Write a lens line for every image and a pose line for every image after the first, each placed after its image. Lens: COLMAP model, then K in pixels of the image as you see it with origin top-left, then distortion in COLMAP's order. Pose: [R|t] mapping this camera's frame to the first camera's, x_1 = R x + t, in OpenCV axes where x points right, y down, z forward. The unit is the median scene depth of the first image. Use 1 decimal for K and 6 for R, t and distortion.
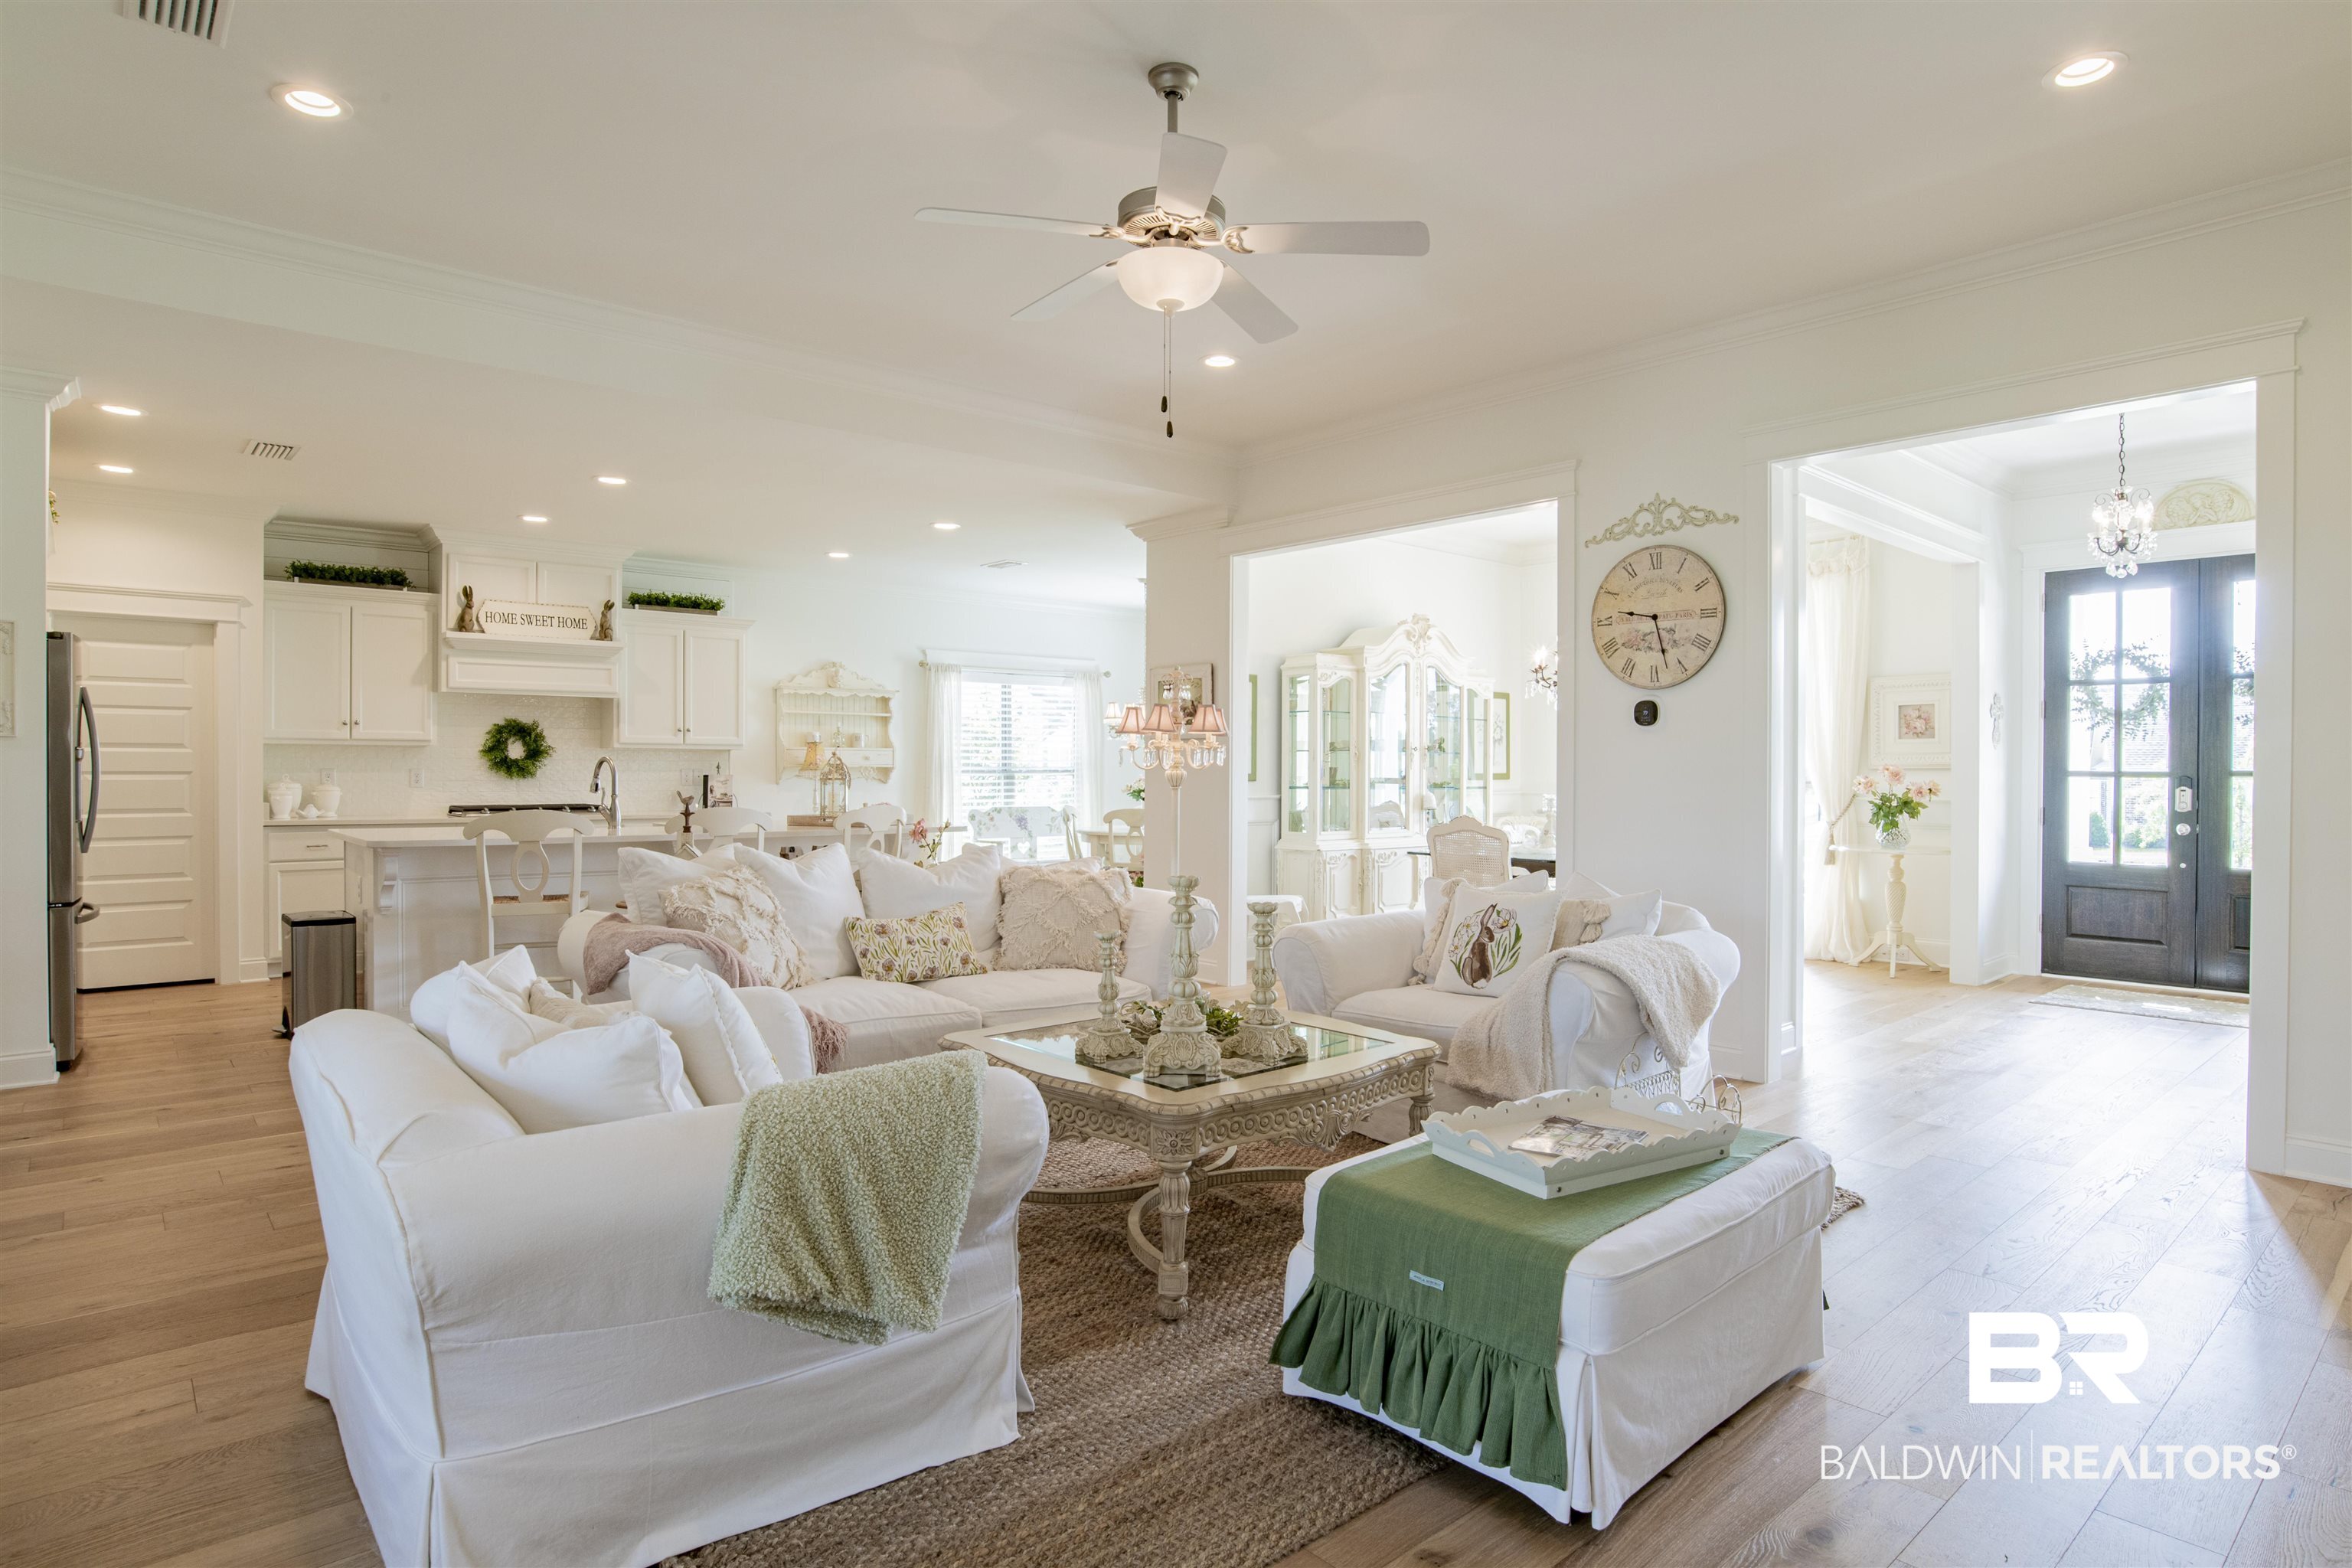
lens RADIAL K [[1290.3, 0, 1218.2], [0, 1290.3, 782.6], [0, 0, 1]] dist [-0.046526, 0.012332]
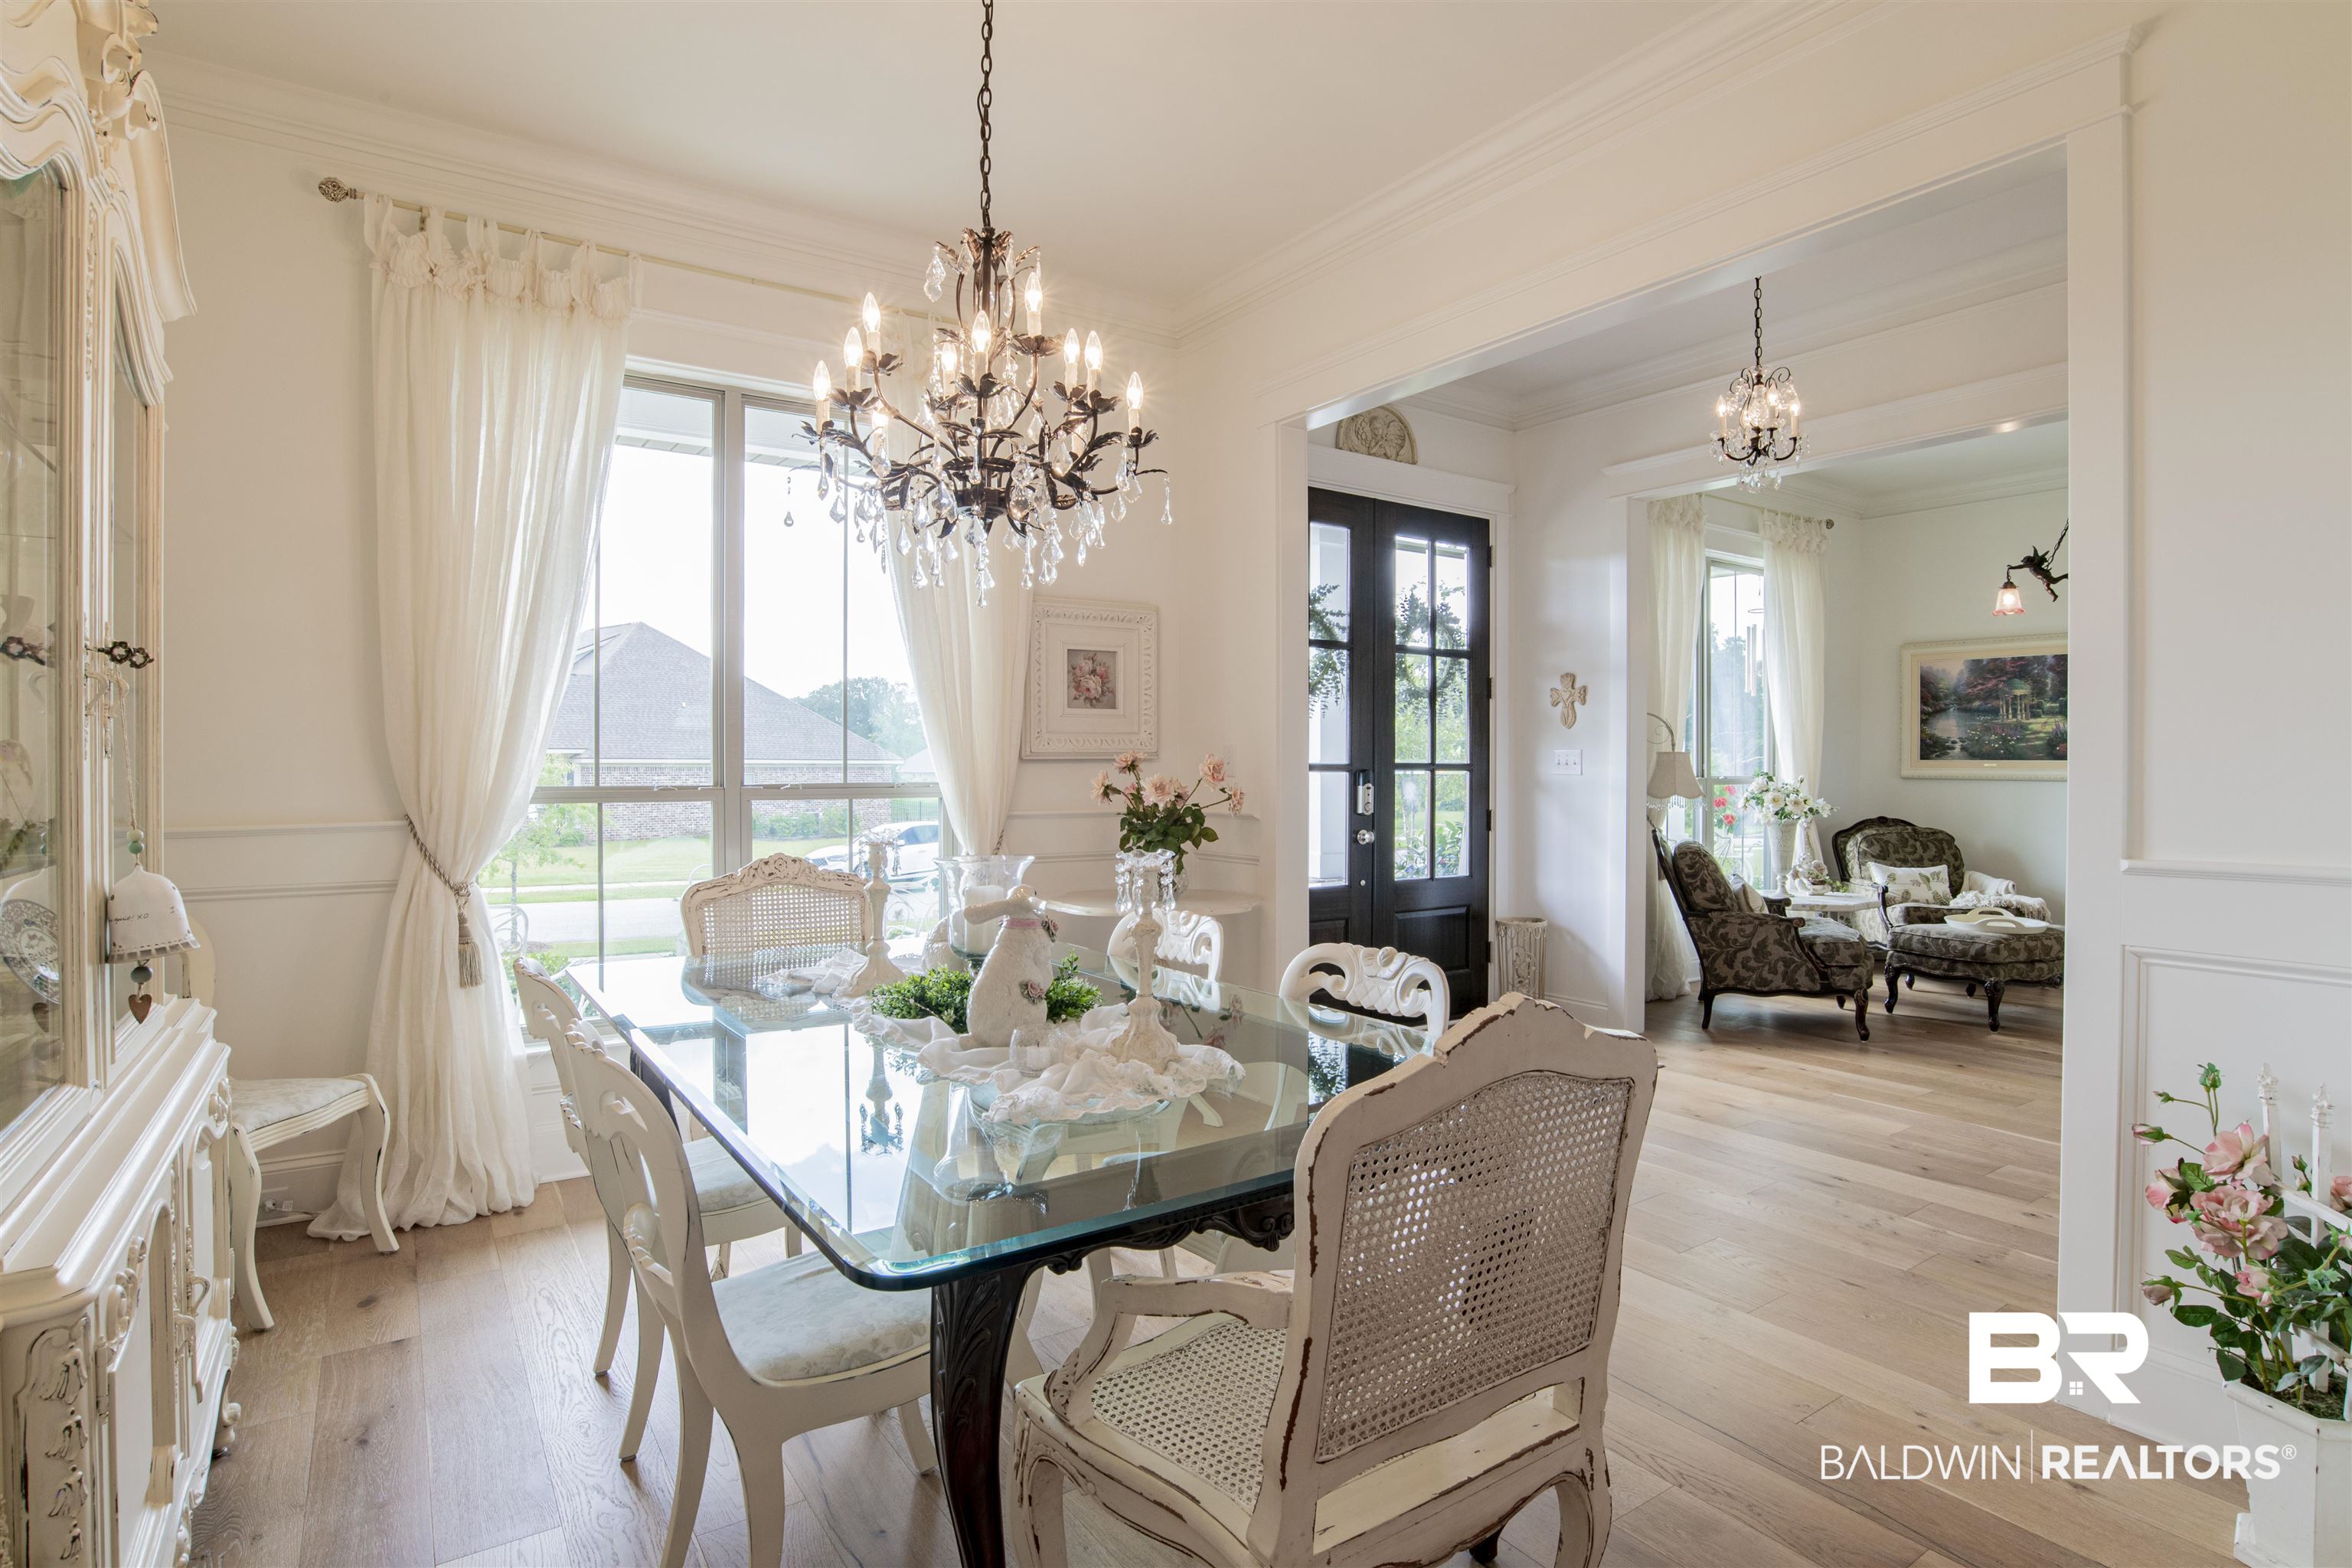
lens RADIAL K [[1198.5, 0, 1180.5], [0, 1198.5, 779.5], [0, 0, 1]] dist [-0.056429, 0.016763]
pose [[0.121599, -0.006974, 0.992555, -0.003273], [0.010150, 0.999932, 0.005782, -0.004292], [-0.992527, 0.009371, 0.121662, 1.017806]]
